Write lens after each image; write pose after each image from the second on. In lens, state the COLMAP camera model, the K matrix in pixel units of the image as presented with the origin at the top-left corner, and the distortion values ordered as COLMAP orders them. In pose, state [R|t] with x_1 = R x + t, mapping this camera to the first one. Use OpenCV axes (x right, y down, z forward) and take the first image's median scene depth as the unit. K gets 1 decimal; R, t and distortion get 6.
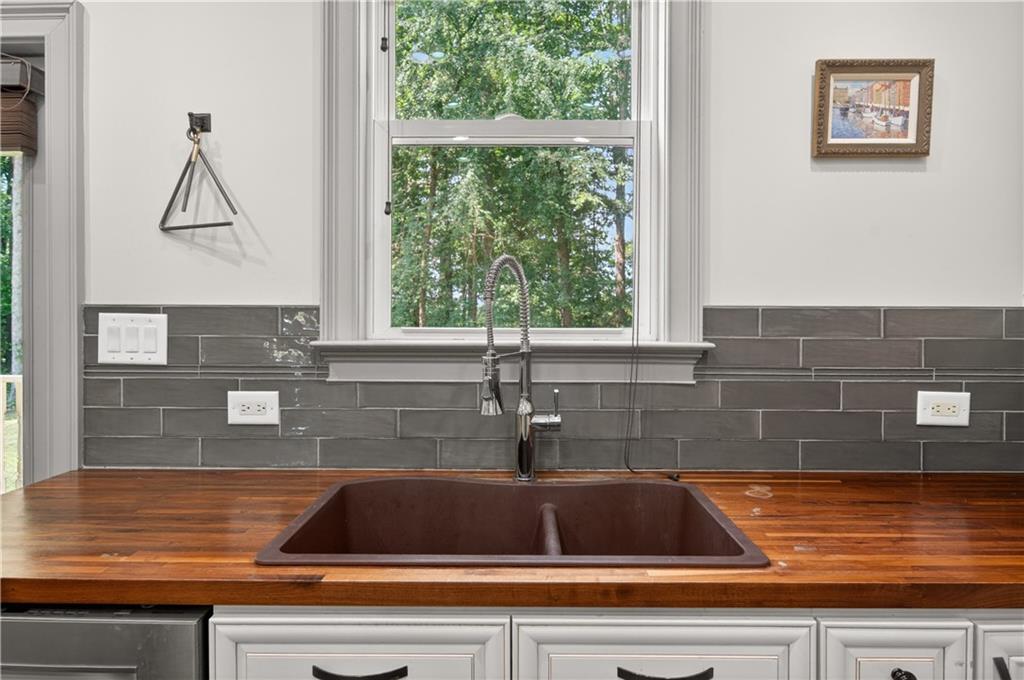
lens RADIAL K [[403.9, 0, 513.6], [0, 403.9, 332.3], [0, 0, 1]] dist [0.000747, -0.000149]
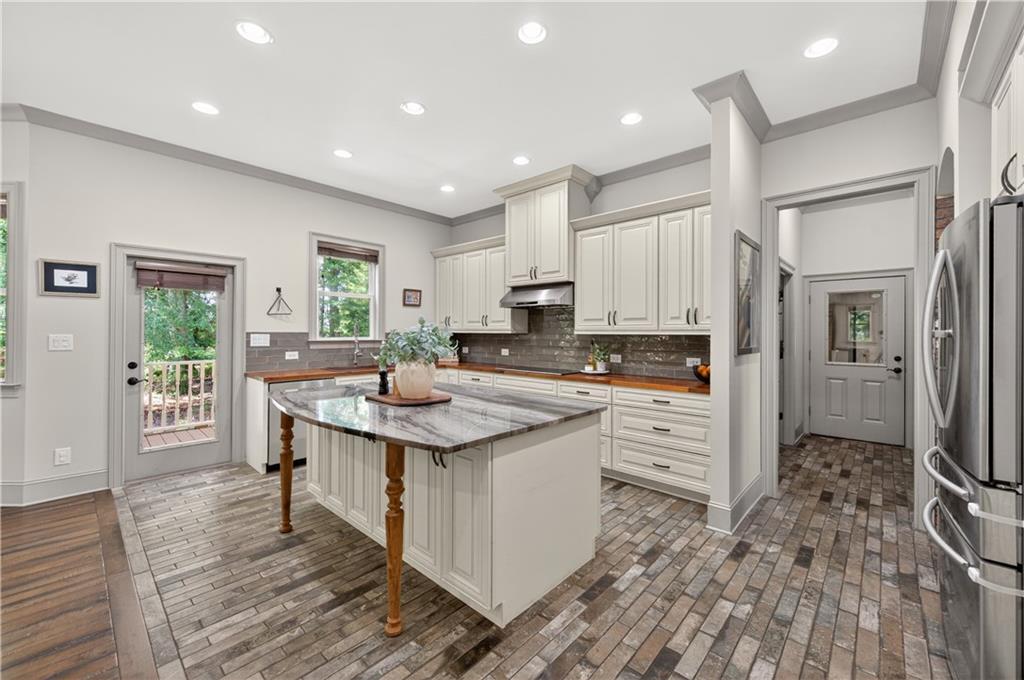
lens RADIAL K [[403.9, 0, 513.6], [0, 403.9, 332.3], [0, 0, 1]] dist [0.000747, -0.000149]
pose [[0.669803, -0.000311, 0.742539, -2.286179], [0.002389, 0.999996, -0.001736, -0.052925], [-0.742535, 0.002936, 0.669801, -3.718373]]
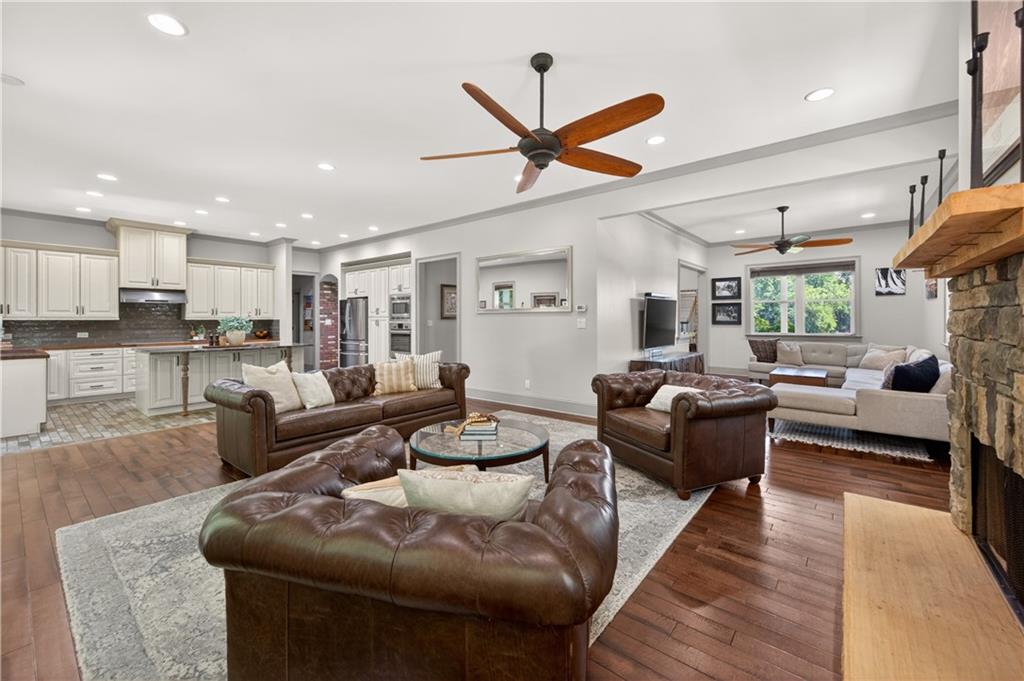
lens RADIAL K [[408.9, 0, 517.1], [0, 408.9, 316.8], [0, 0, 1]] dist [0.000367, -0.000003]
pose [[-0.782221, 0.004157, 0.622987, -8.239647], [0.005592, 0.999984, 0.000349, -0.065150], [-0.622976, 0.003757, -0.782232, 0.697903]]
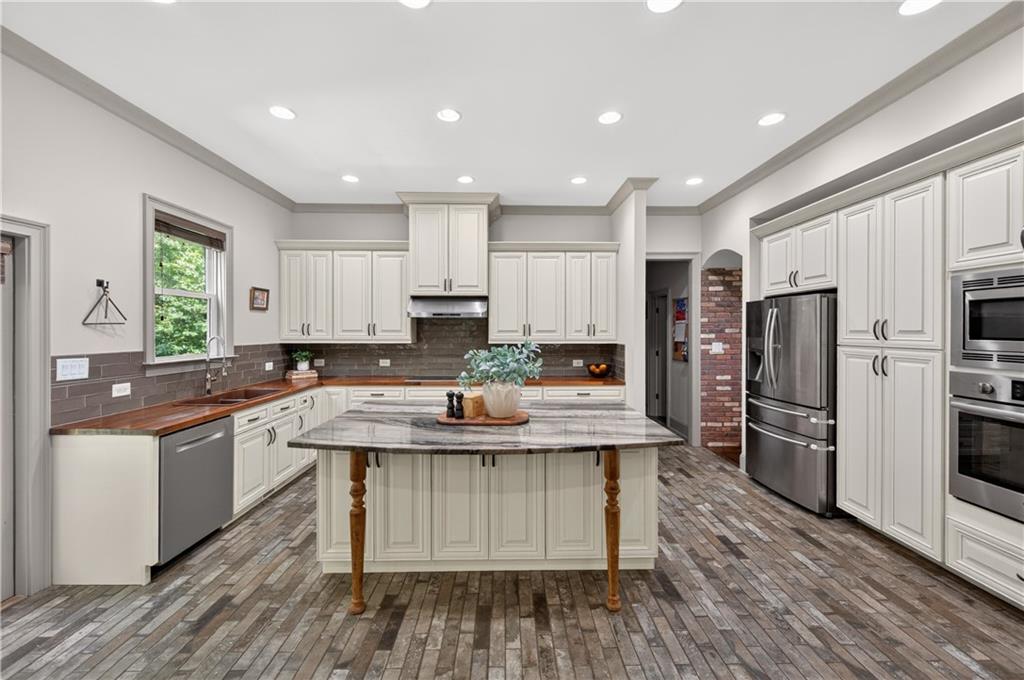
lens RADIAL K [[403.9, 0, 513.6], [0, 403.9, 332.3], [0, 0, 1]] dist [0.000747, -0.000149]
pose [[-0.021450, -0.009372, 0.999726, -3.417226], [0.005403, 0.999940, 0.009490, -0.212804], [-0.999755, 0.005605, -0.021398, -1.583228]]
